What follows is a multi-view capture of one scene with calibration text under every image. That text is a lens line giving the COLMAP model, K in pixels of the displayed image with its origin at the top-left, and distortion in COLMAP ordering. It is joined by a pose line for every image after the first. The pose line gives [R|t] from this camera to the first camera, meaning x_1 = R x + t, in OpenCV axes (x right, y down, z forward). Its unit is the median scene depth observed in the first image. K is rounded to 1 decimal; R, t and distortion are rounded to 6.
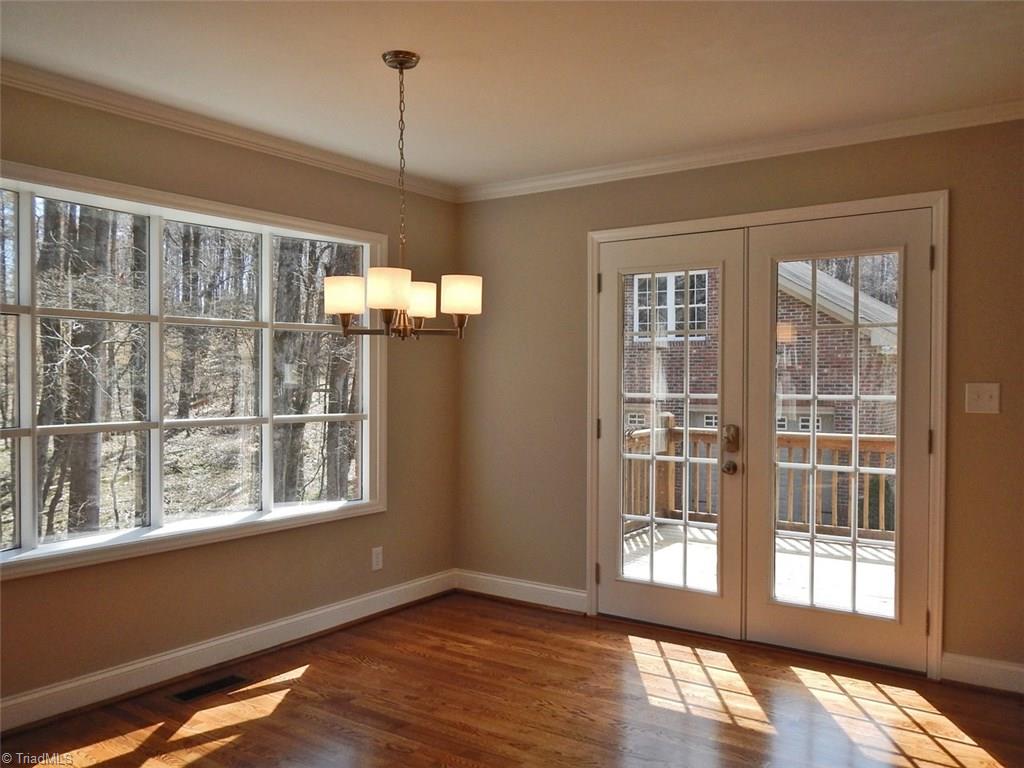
lens RADIAL K [[838.5, 0, 515.8], [0, 838.5, 389.5], [0, 0, 1]] dist [-0.003662, -0.017670]
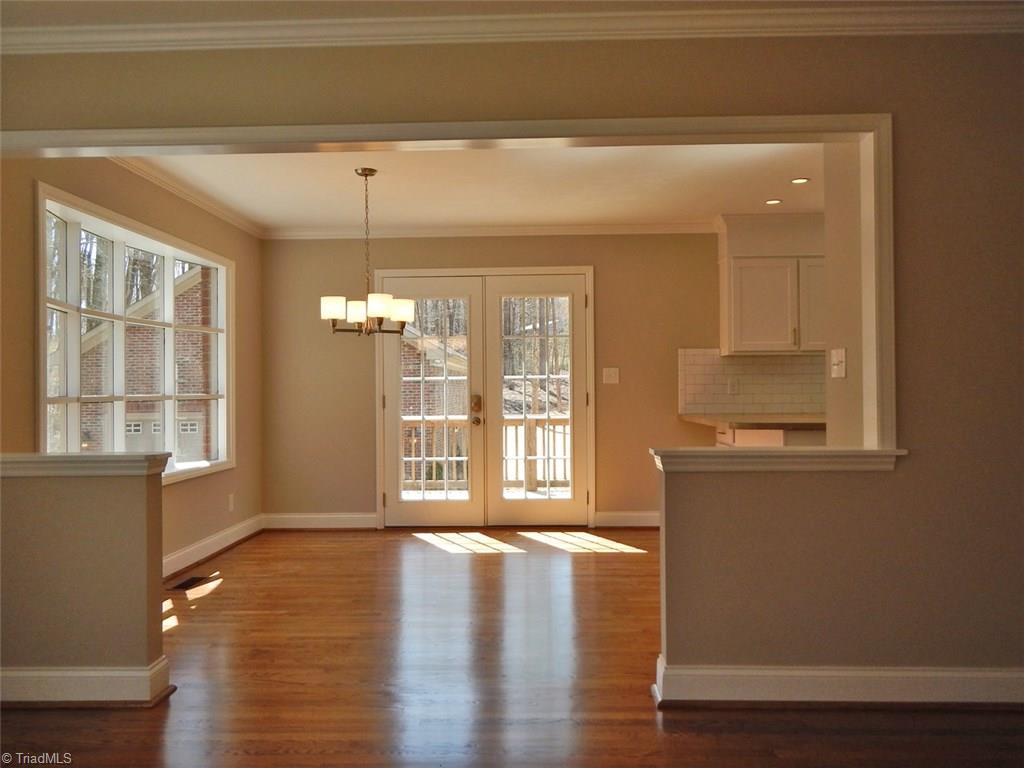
lens RADIAL K [[838.5, 0, 510.4], [0, 838.5, 382.6], [0, 0, 1]] dist [-0.003662, -0.017670]
pose [[0.835467, -0.003976, 0.549527, -0.655615], [0.020716, 0.999491, -0.024264, 0.065099], [-0.549150, 0.031655, 0.835124, -0.455074]]
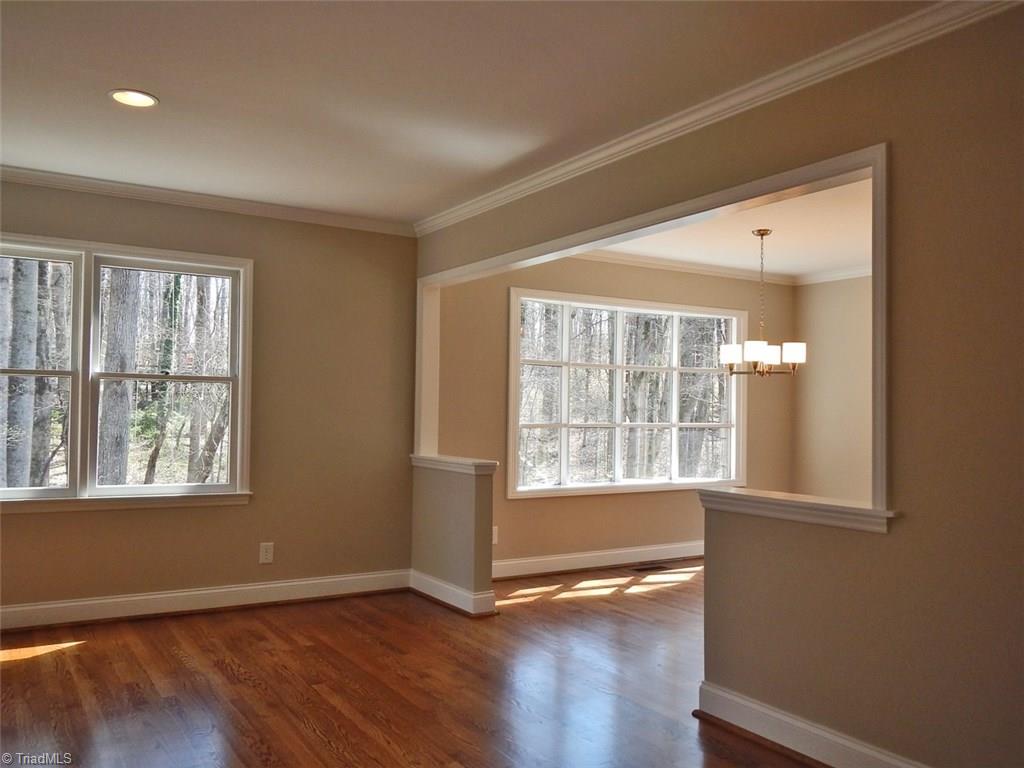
lens RADIAL K [[838.5, 0, 511.5], [0, 838.5, 391.8], [0, 0, 1]] dist [-0.003662, -0.017670]
pose [[0.919827, -0.000003, -0.392325, 0.071751], [-0.017622, 0.998990, -0.041326, 0.050403], [0.391929, 0.044926, 0.918898, -0.781702]]
